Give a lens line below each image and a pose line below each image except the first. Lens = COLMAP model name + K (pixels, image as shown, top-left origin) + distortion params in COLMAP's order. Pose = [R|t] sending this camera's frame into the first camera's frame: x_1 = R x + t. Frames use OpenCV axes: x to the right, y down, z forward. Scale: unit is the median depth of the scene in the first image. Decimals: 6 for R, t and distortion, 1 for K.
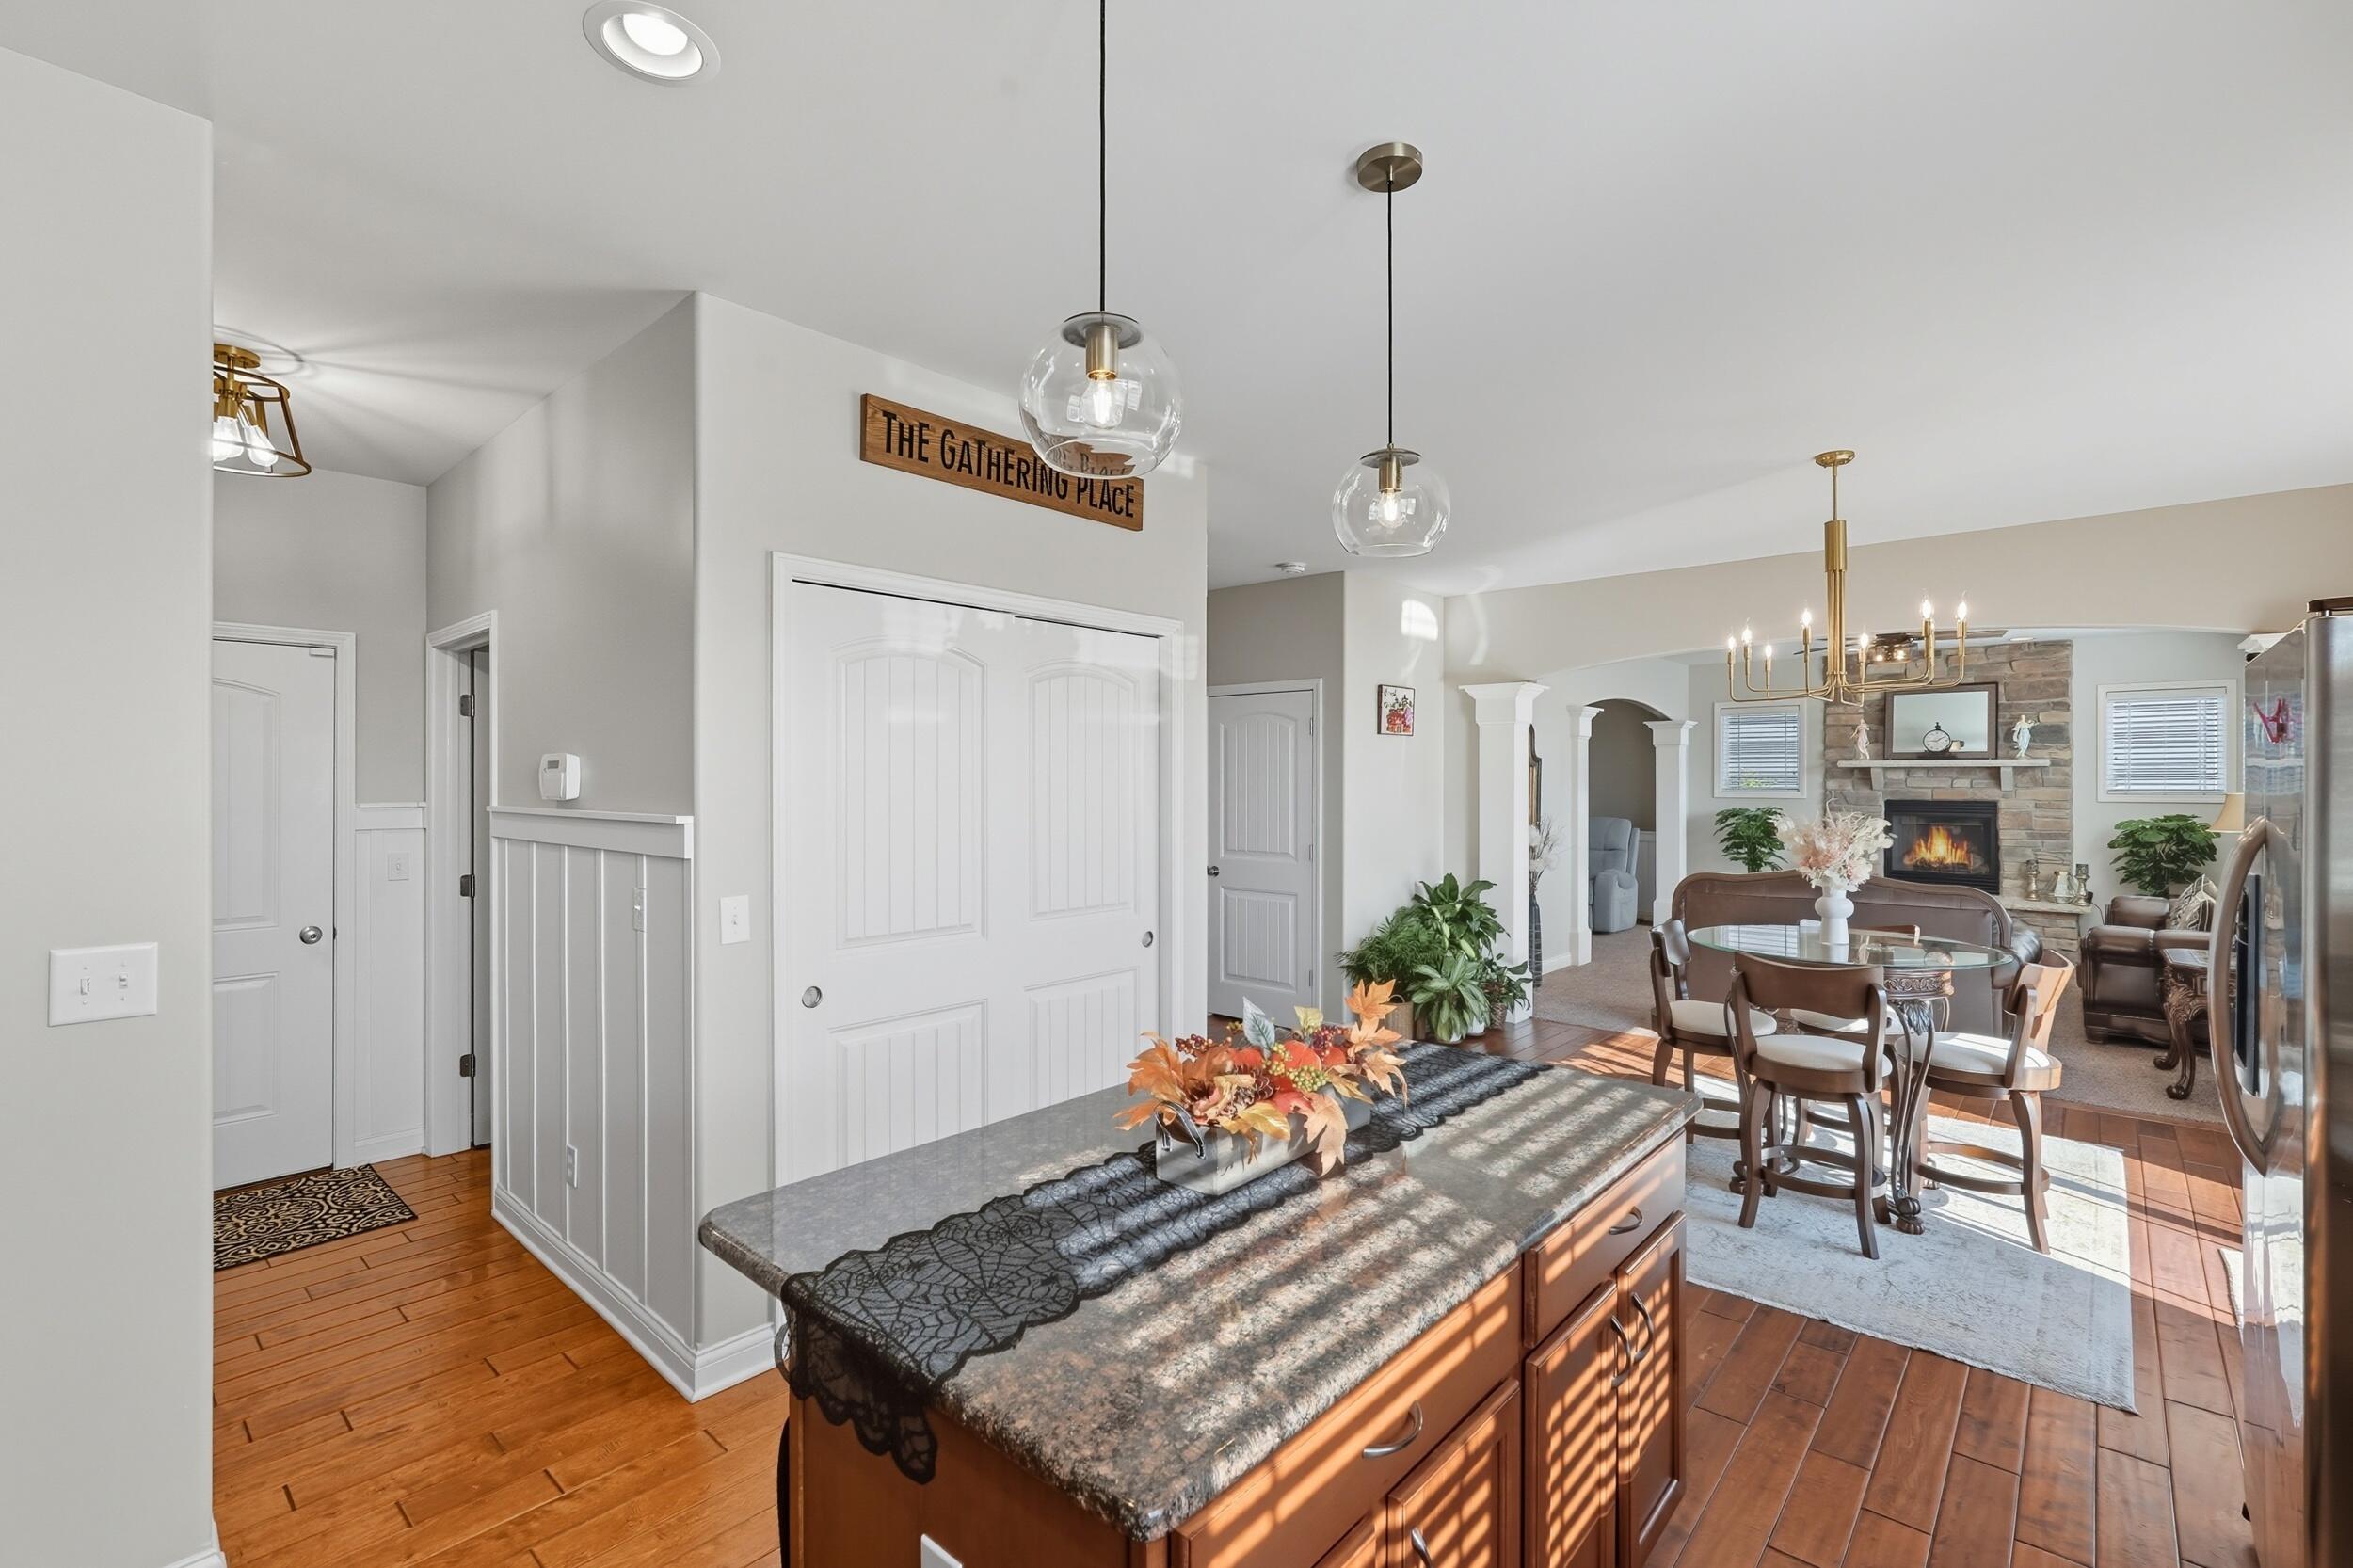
lens RADIAL K [[1052.8, 0, 1168.5], [0, 1052.8, 778.2], [0, 0, 1]] dist [-0.000950, 0.000098]
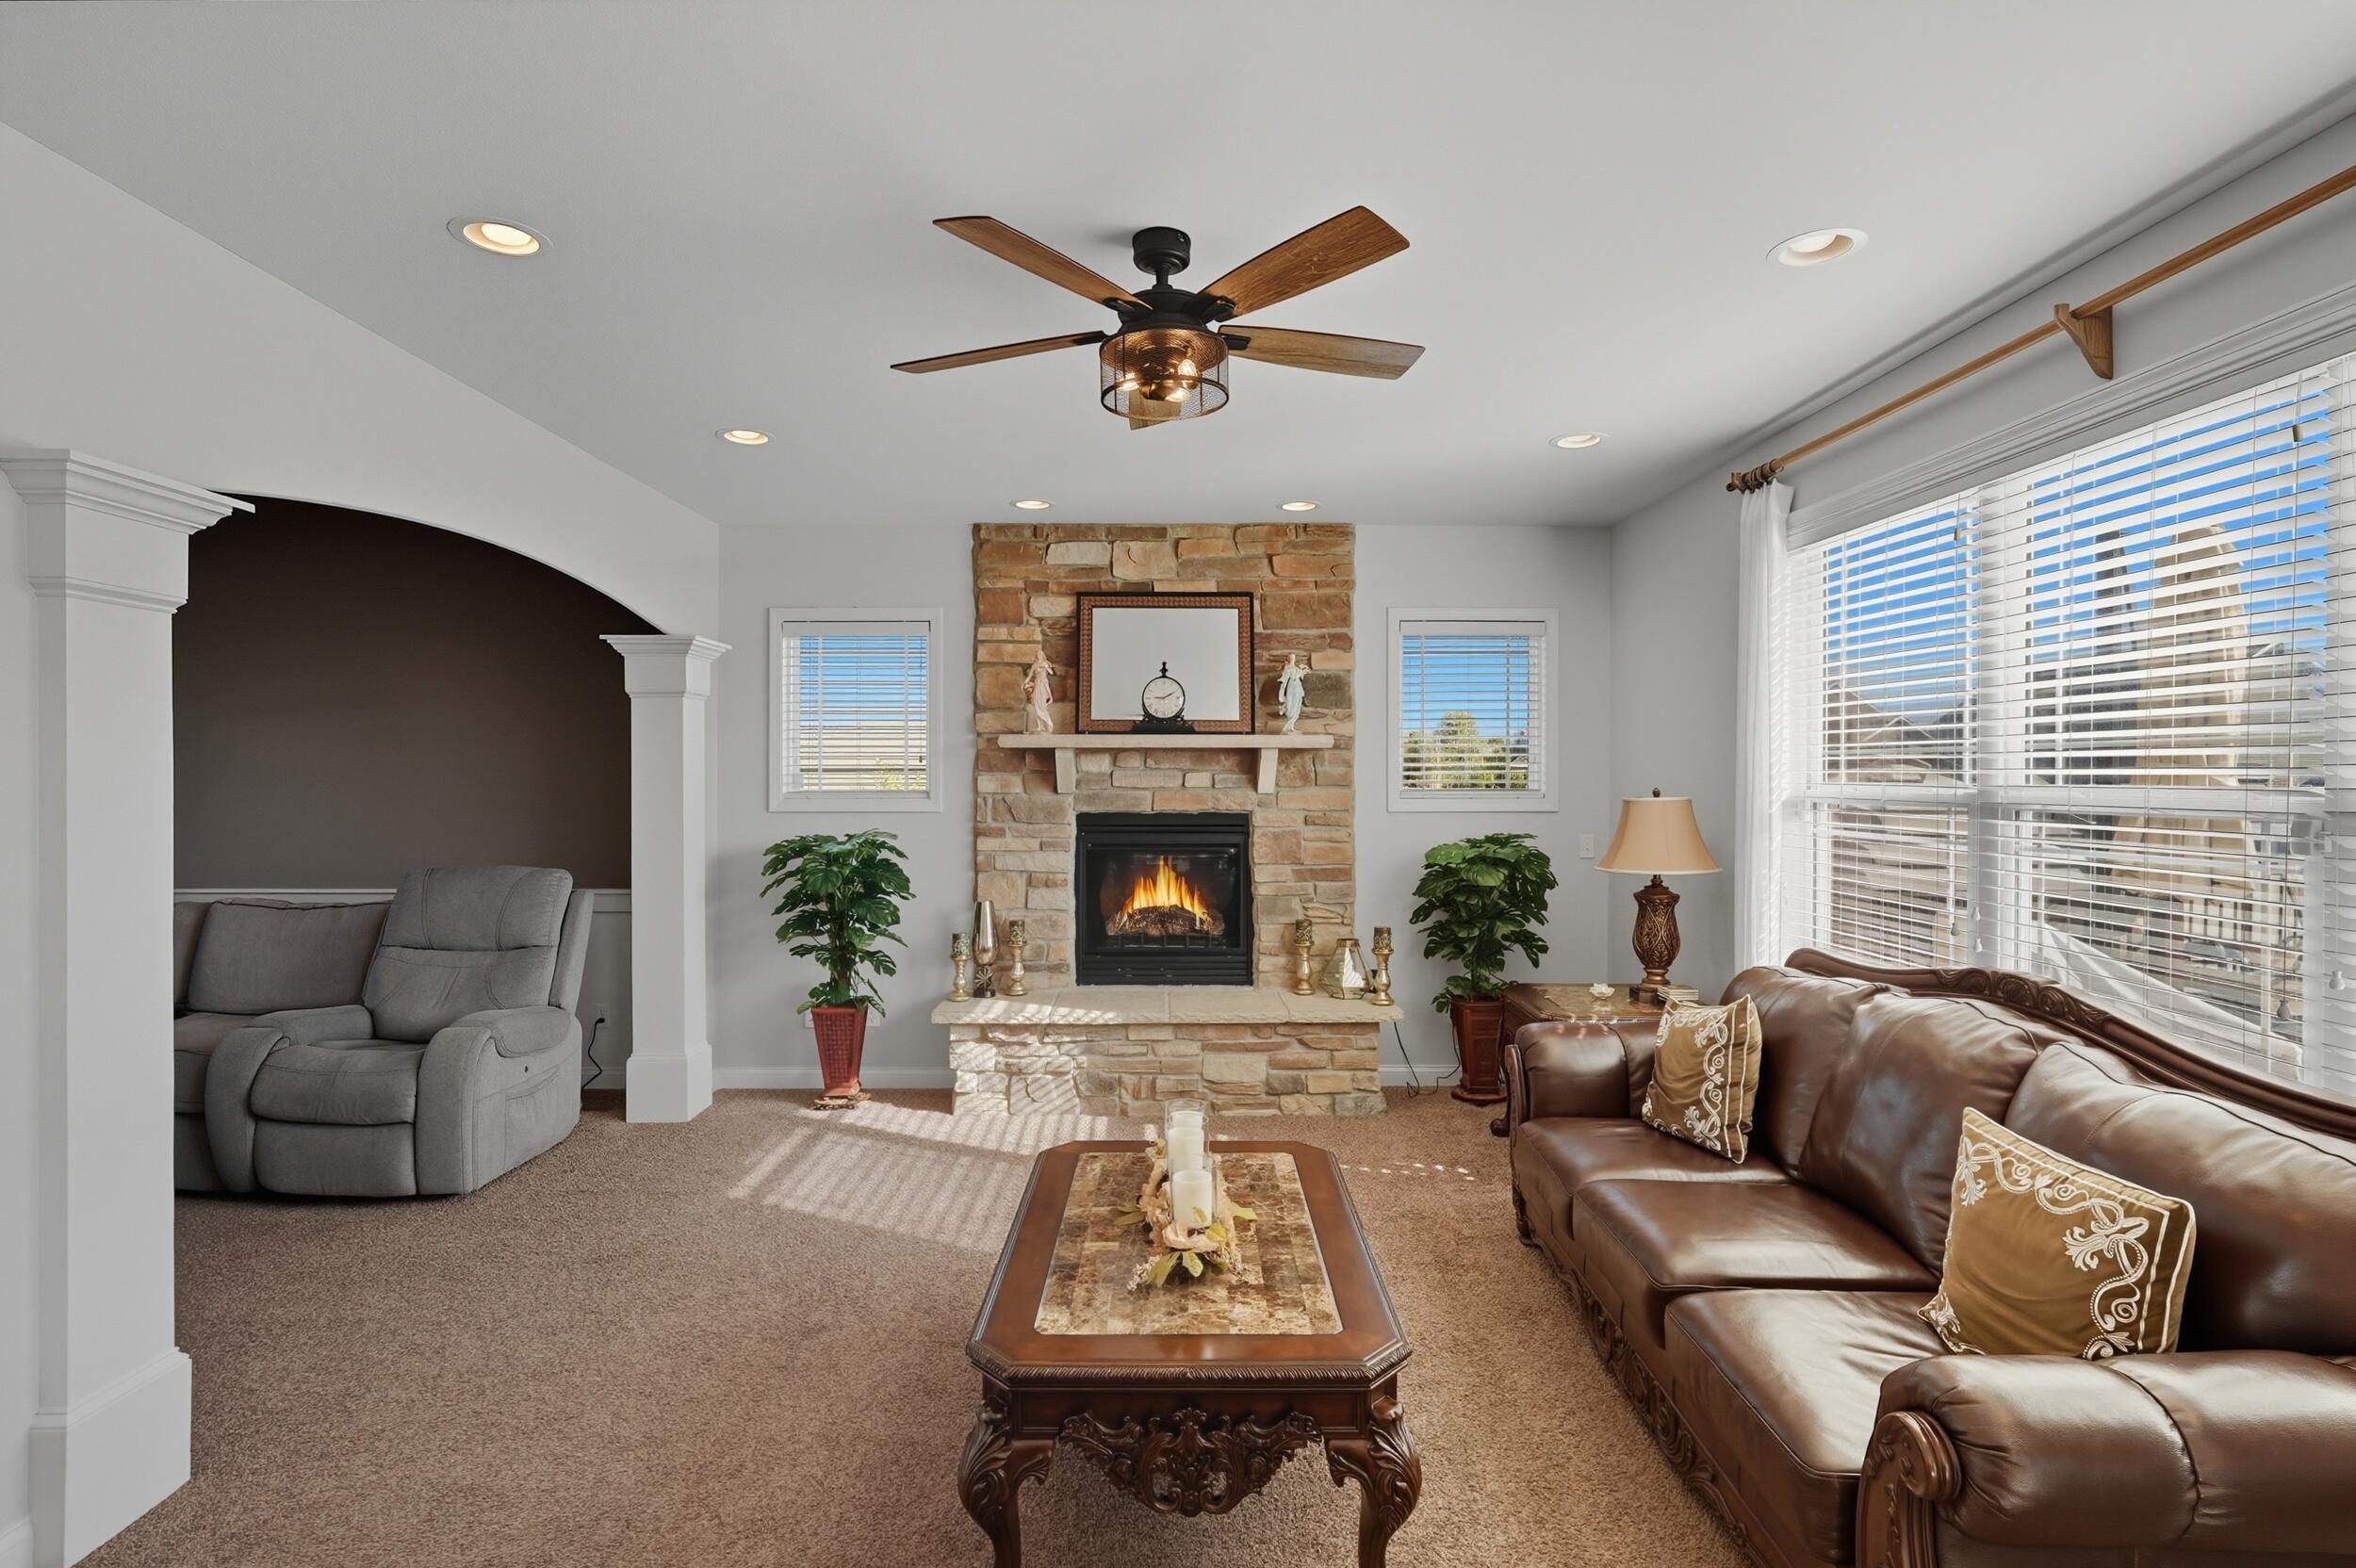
lens RADIAL K [[1054.1, 0, 1181.2], [0, 1054.1, 772.4], [0, 0, 1]] dist [-0.000950, 0.000098]
pose [[0.734294, -0.002290, 0.678828, 0.391800], [-0.001260, 0.999988, 0.004737, -0.001549], [-0.678830, -0.004333, 0.734282, 0.624007]]
